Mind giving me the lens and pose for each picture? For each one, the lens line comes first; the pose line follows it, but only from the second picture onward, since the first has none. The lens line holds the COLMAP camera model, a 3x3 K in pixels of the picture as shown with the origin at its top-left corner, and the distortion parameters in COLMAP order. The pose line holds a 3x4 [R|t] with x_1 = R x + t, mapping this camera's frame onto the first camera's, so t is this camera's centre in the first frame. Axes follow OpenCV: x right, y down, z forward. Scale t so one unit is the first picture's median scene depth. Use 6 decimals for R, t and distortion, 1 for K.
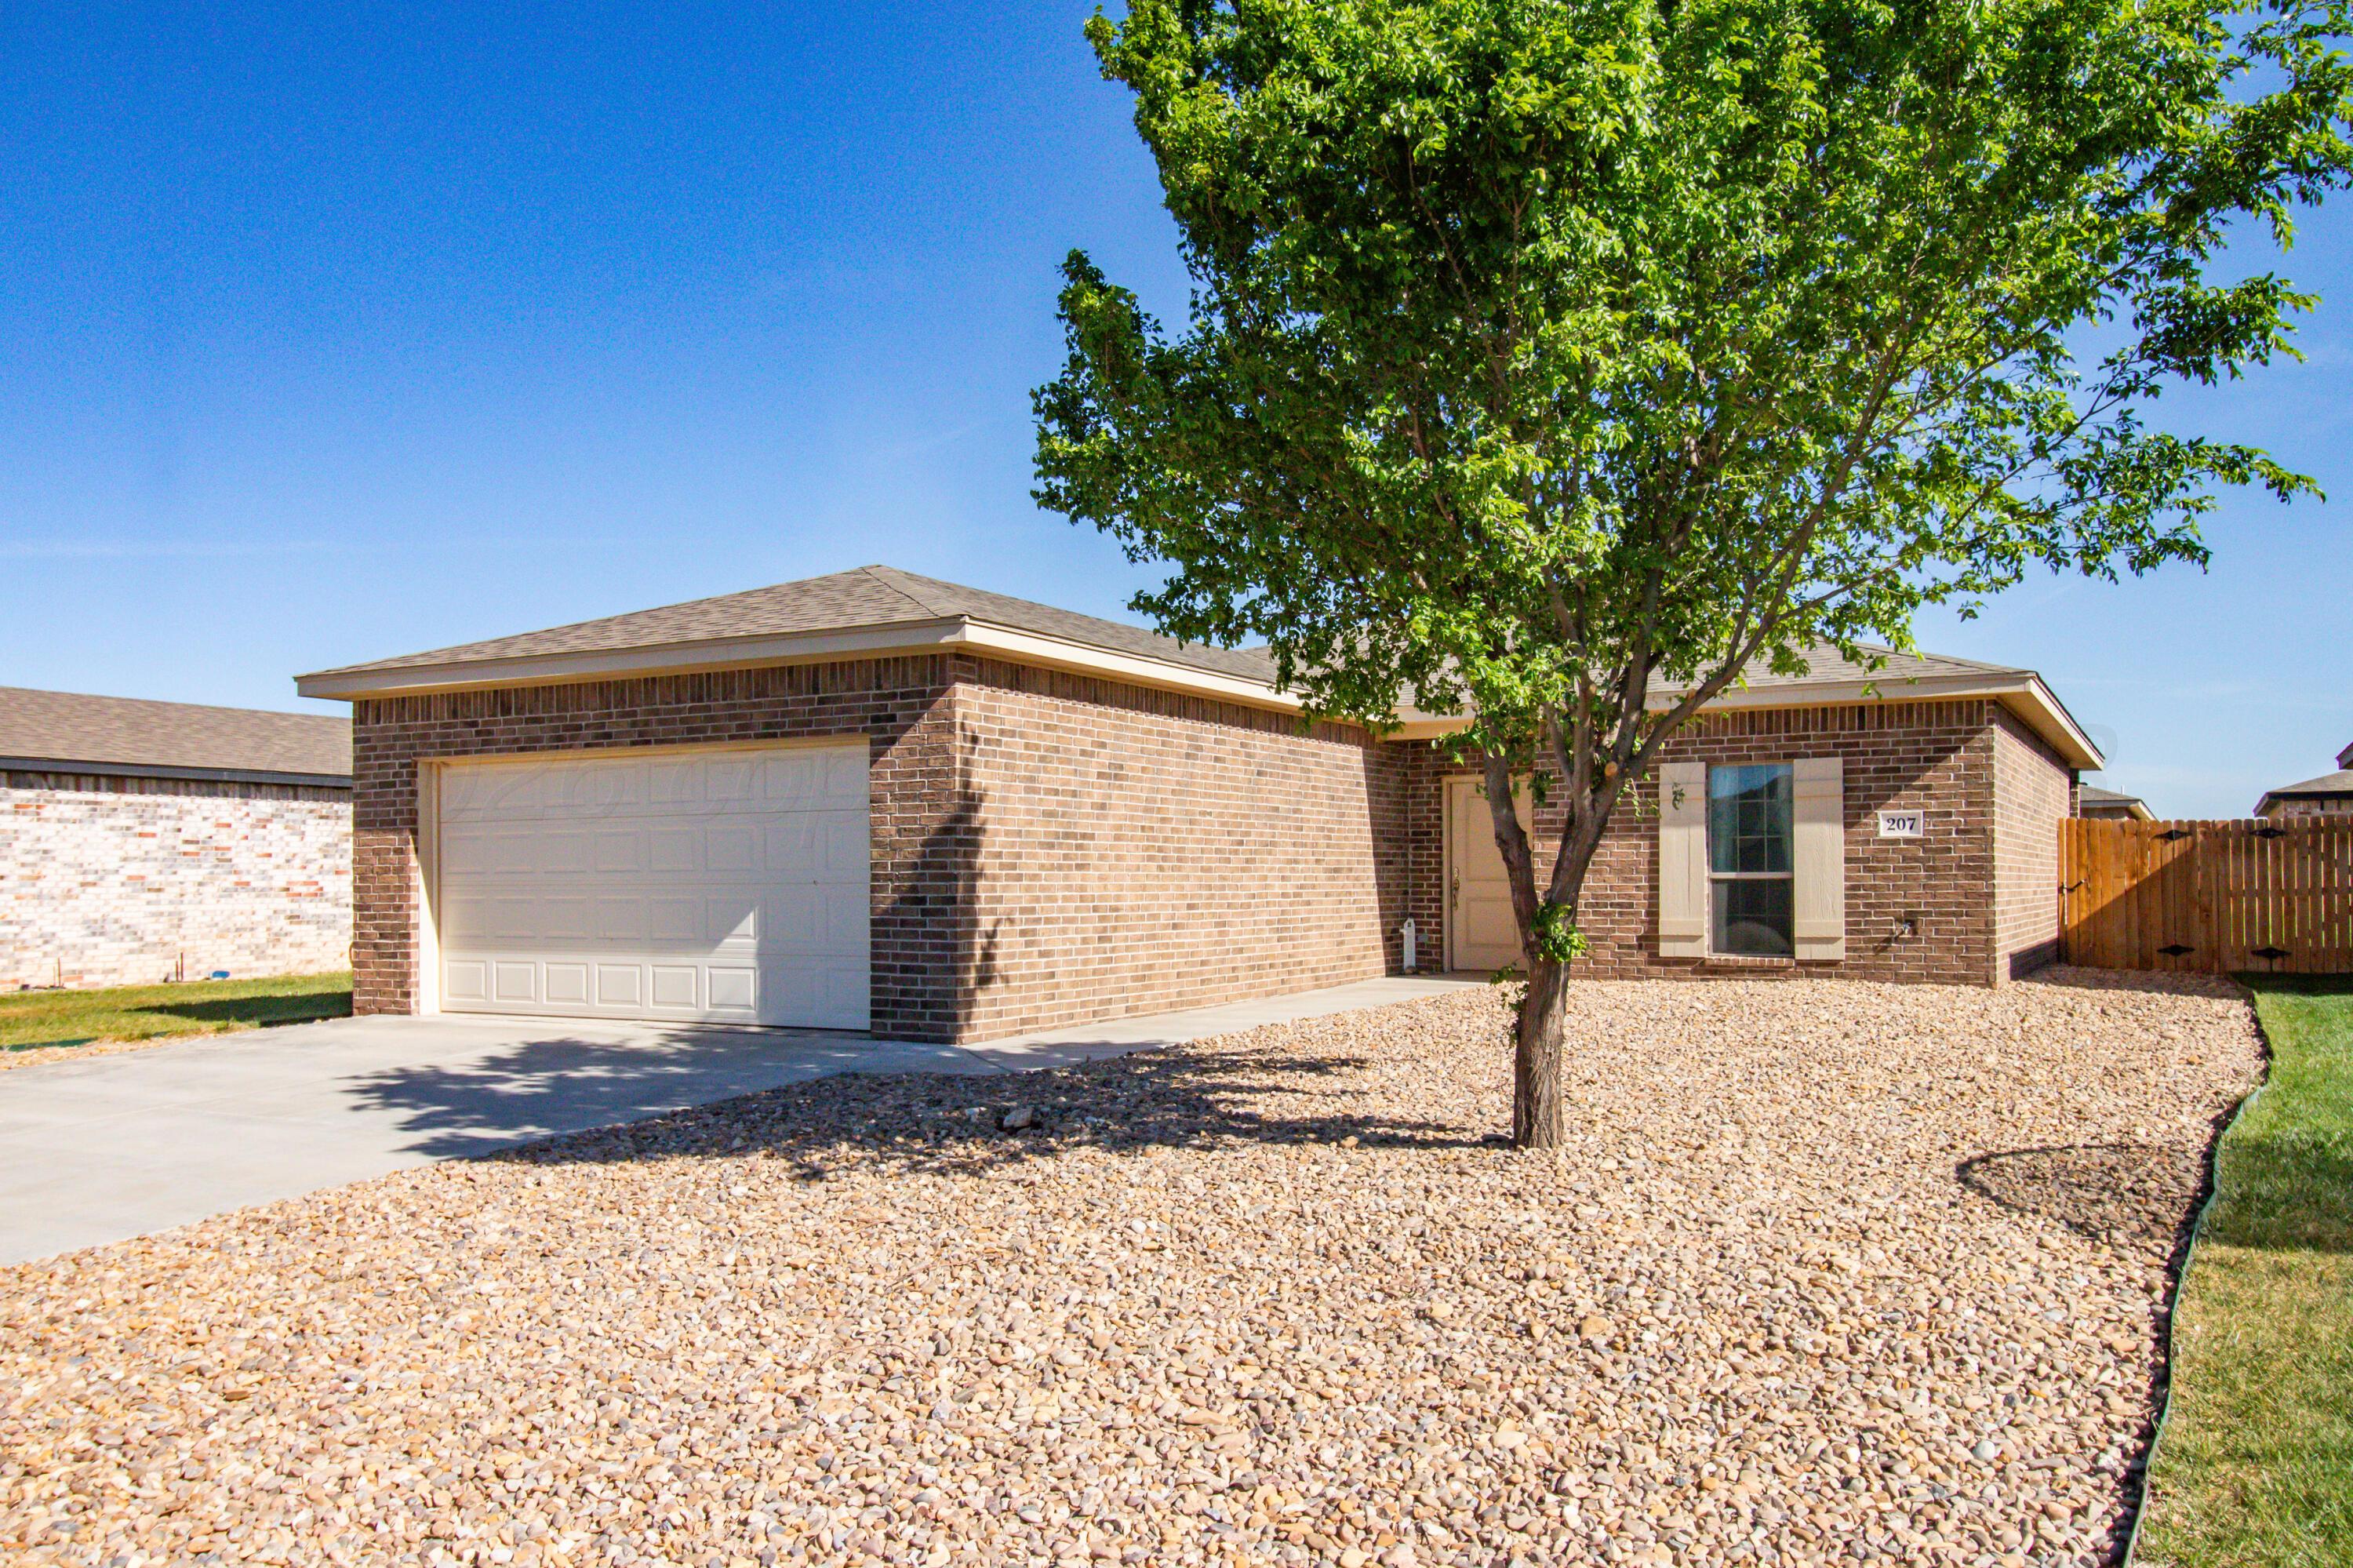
lens RADIAL K [[1795.9, 0, 1149.0], [0, 1795.9, 919.1], [0, 0, 1]] dist [0.010521, 0.026071]
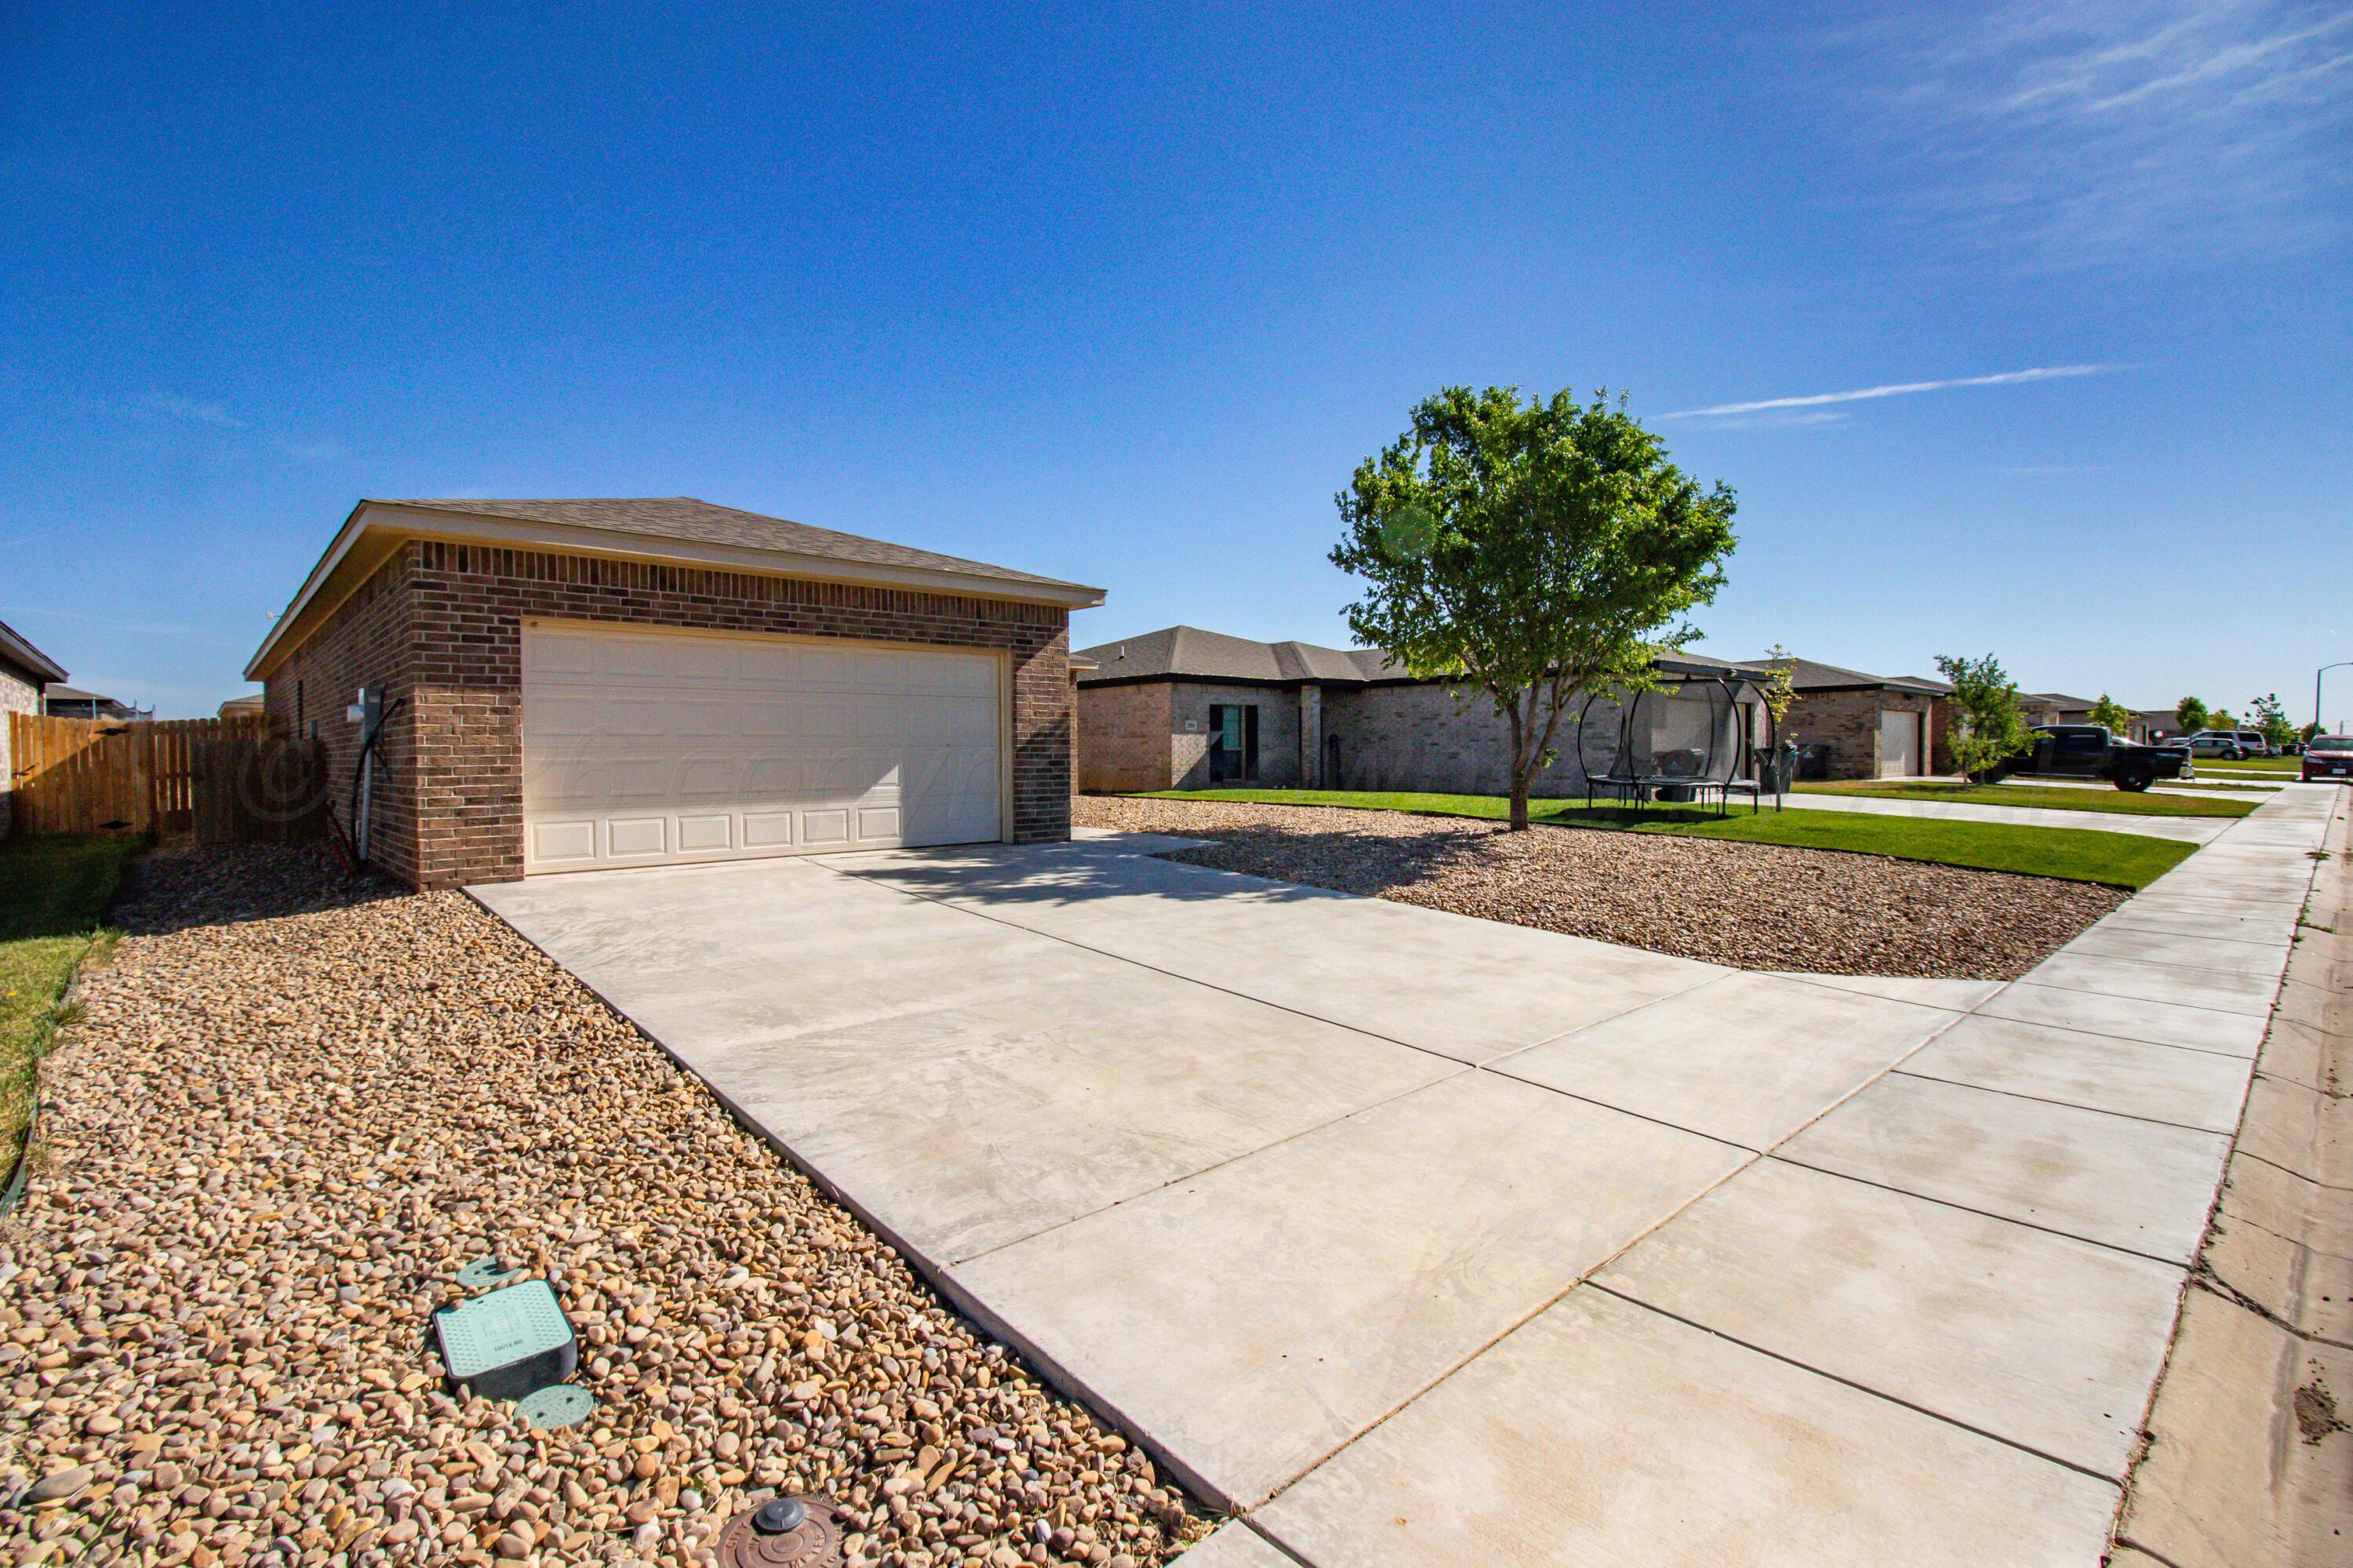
lens RADIAL K [[1100.9, 0, 1121.3], [0, 1100.9, 759.8], [0, 0, 1]] dist [0.003773, -0.005746]
pose [[0.330745, -0.004423, 0.943710, -0.733632], [0.023887, 0.999708, -0.003687, -0.001528], [-0.943418, 0.023762, 0.330754, 0.427595]]
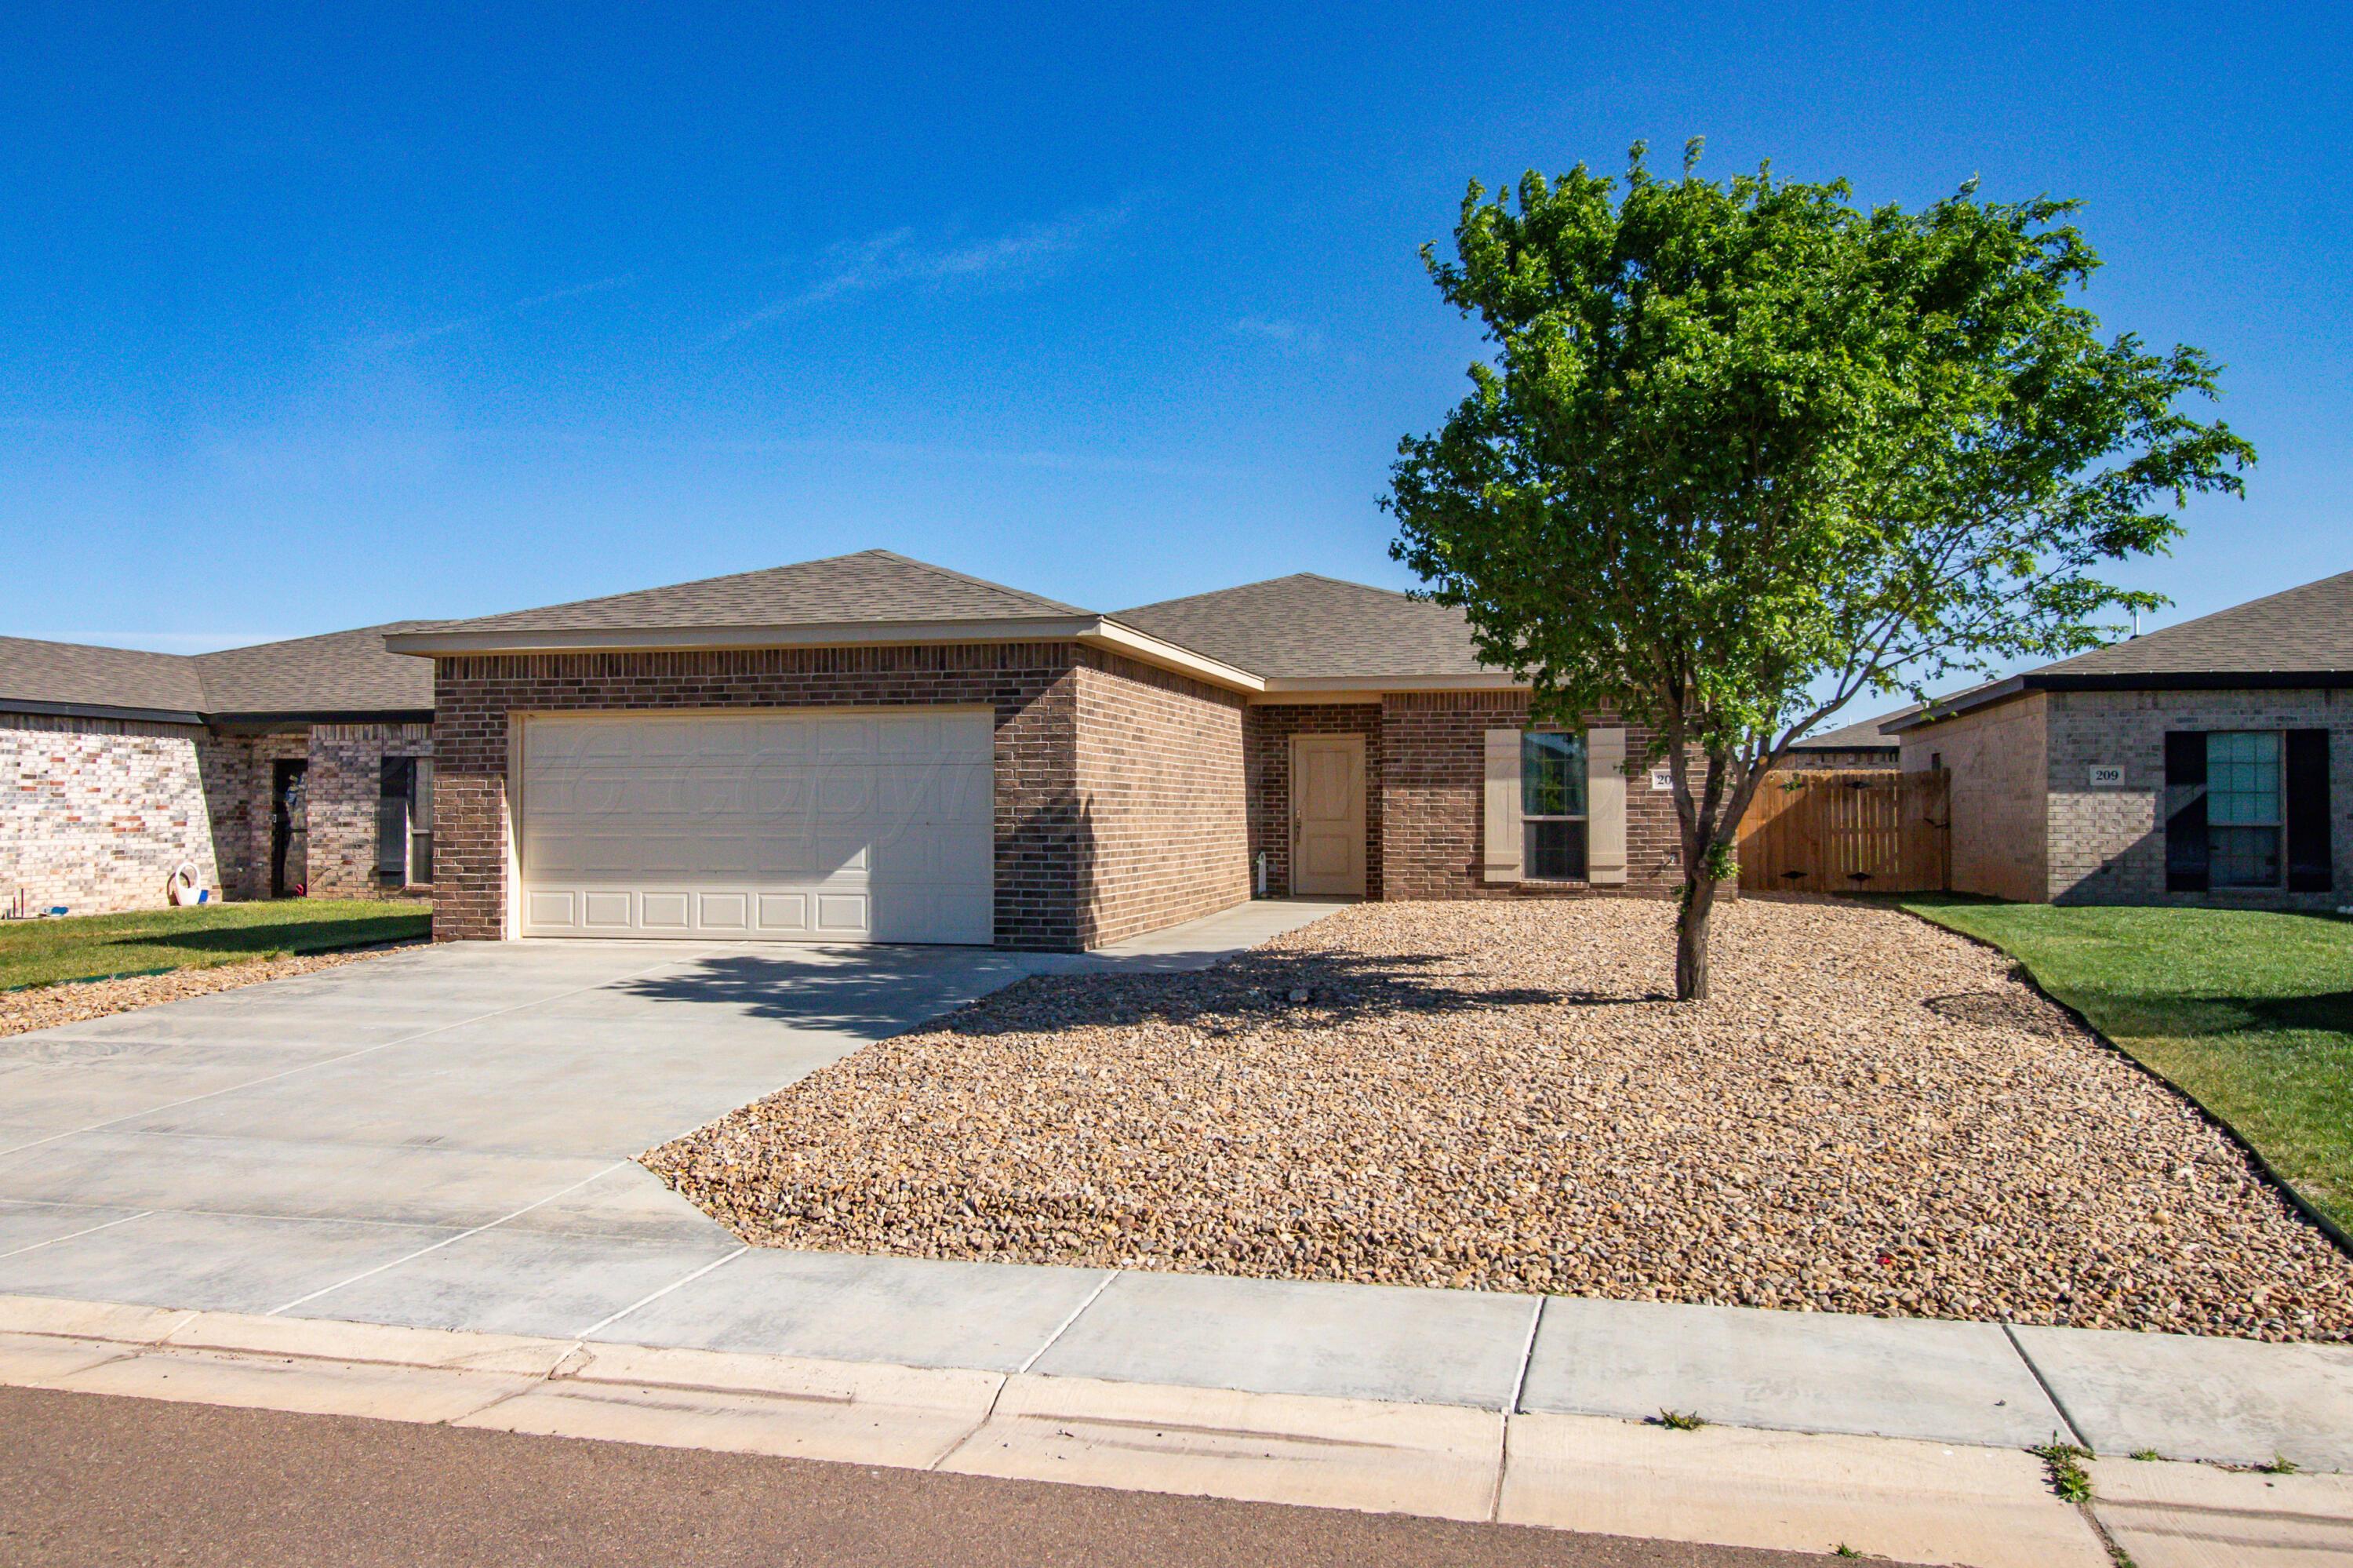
lens RADIAL K [[1795.9, 0, 1161.7], [0, 1795.9, 800.5], [0, 0, 1]] dist [0.010521, 0.026071]
pose [[0.963785, 0.005593, 0.266622, -0.267069], [0.001866, 0.999614, -0.027712, -0.001443], [-0.266674, 0.027206, 0.963403, -0.157743]]
